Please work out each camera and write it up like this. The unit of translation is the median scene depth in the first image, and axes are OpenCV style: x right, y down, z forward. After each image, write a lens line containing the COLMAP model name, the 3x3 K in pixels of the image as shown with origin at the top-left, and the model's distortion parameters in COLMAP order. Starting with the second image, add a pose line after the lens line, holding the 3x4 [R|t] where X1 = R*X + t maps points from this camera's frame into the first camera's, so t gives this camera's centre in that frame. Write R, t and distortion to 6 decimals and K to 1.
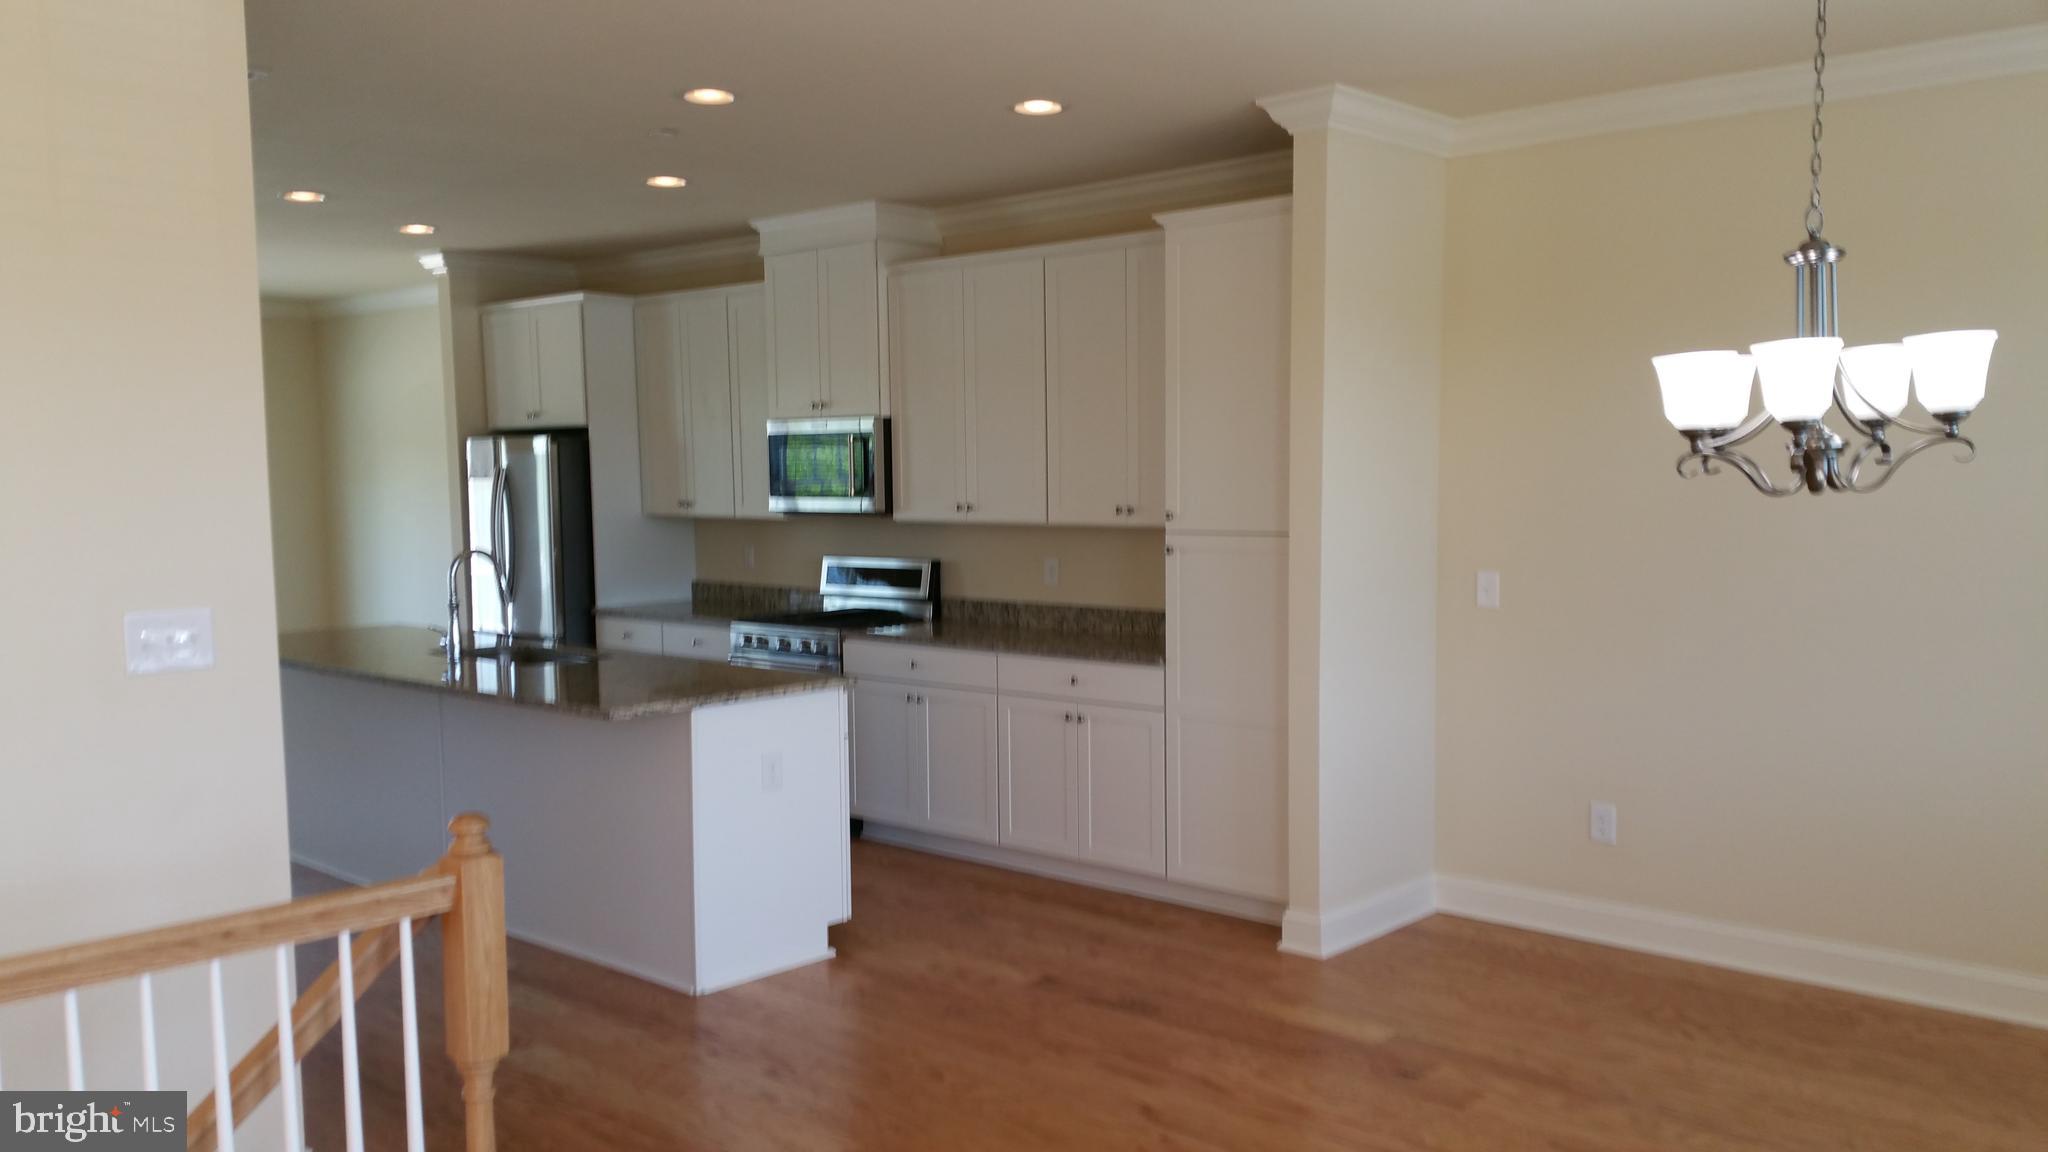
lens RADIAL K [[1629.4, 0, 1035.6], [0, 1629.4, 613.1], [0, 0, 1]] dist [0.150578, -0.293235]
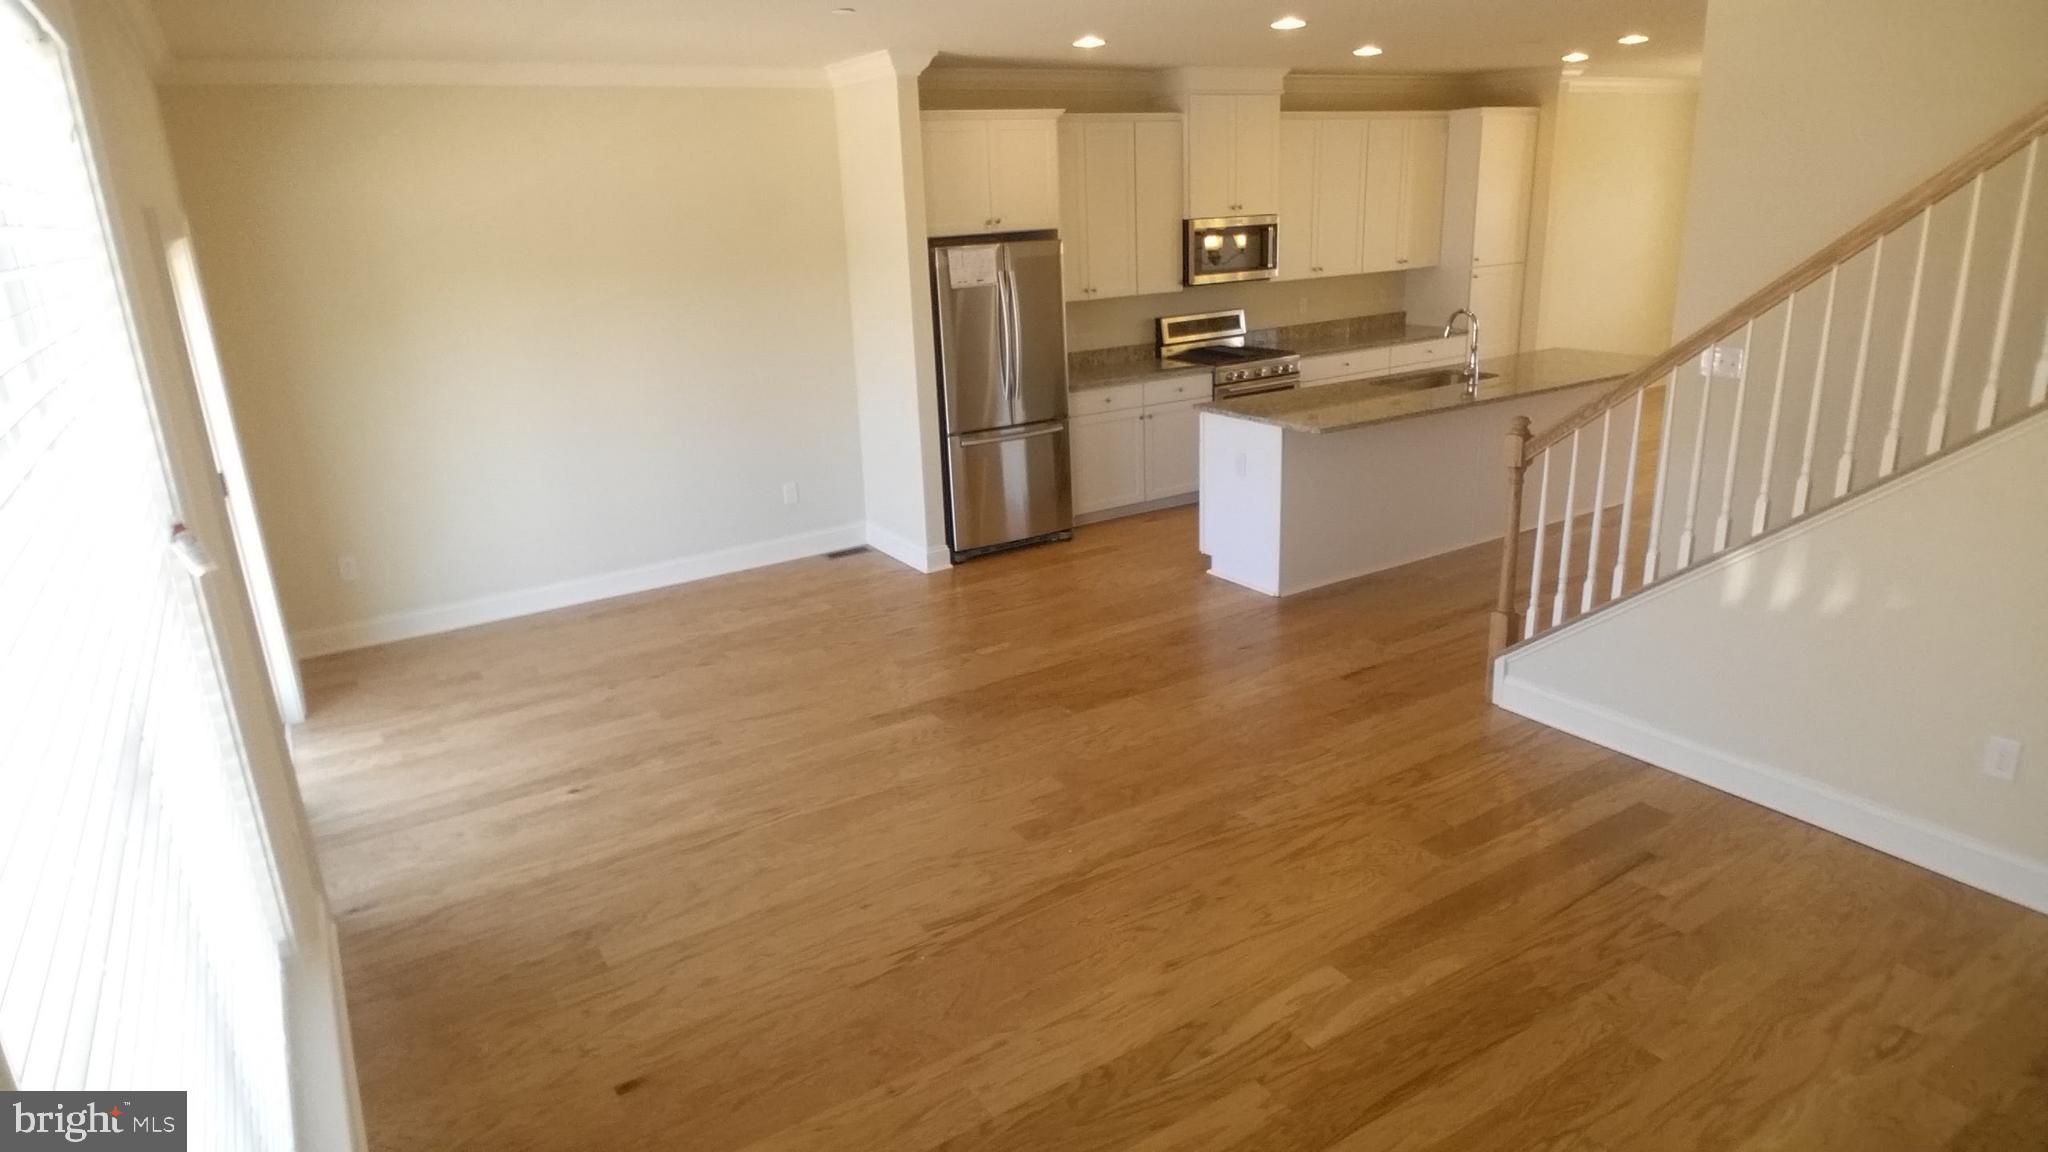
lens RADIAL K [[1199.4, 0, 1015.5], [0, 1199.4, 562.1], [0, 0, 1]] dist [-0.006433, -0.000171]
pose [[0.282365, -0.287033, 0.915359, -1.311746], [0.122690, 0.957157, 0.262293, -0.134106], [-0.951429, 0.038243, 0.305484, 0.912372]]
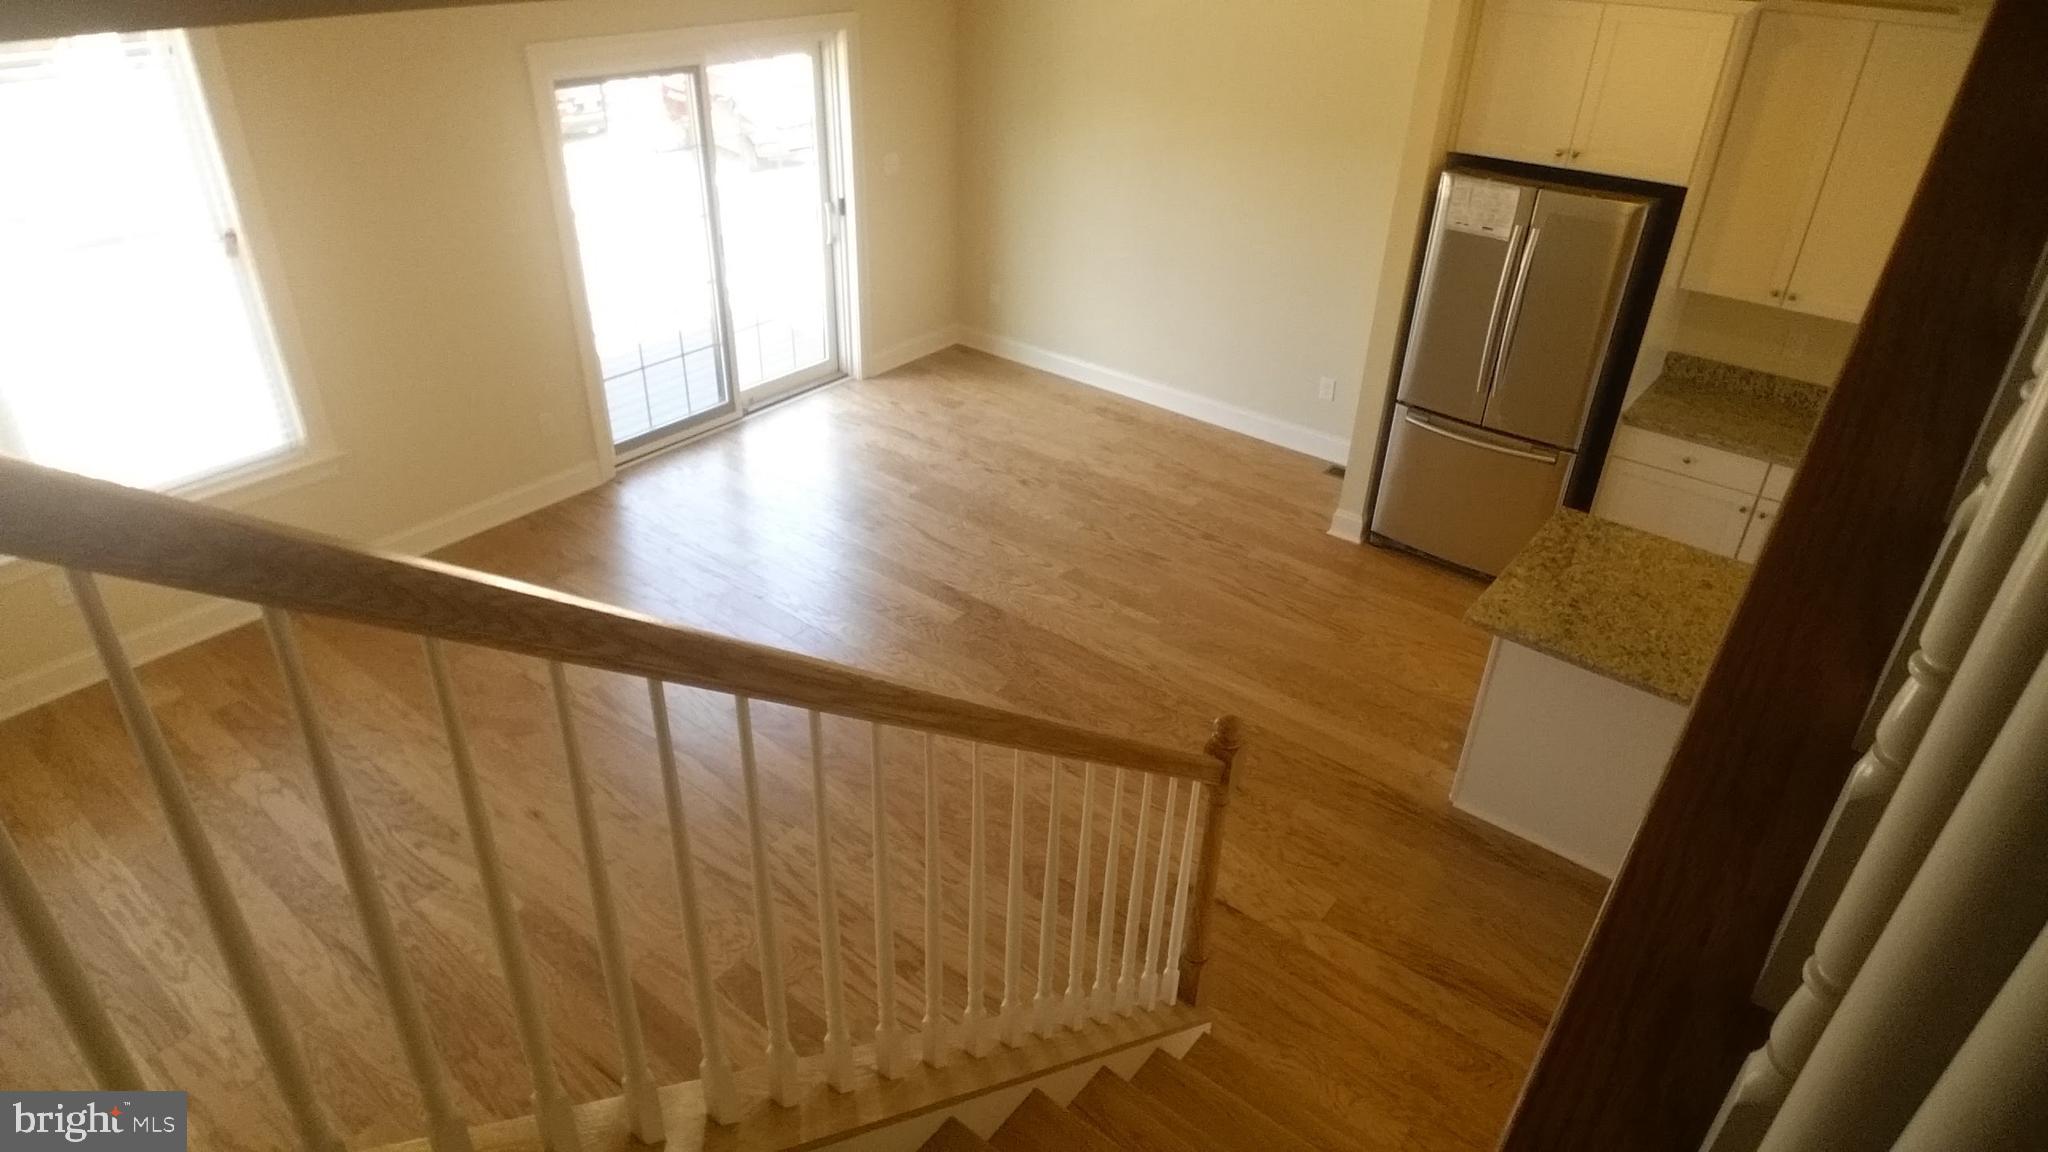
lens RADIAL K [[1210.1, 0, 1027.6], [0, 1210.1, 553.5], [0, 0, 1]] dist [0.019260, 0.000140]
pose [[0.998005, 0.002094, 0.063107, -0.719165], [-0.028932, 0.903527, 0.427553, -0.225563], [-0.056124, -0.428526, 0.901785, 0.515013]]
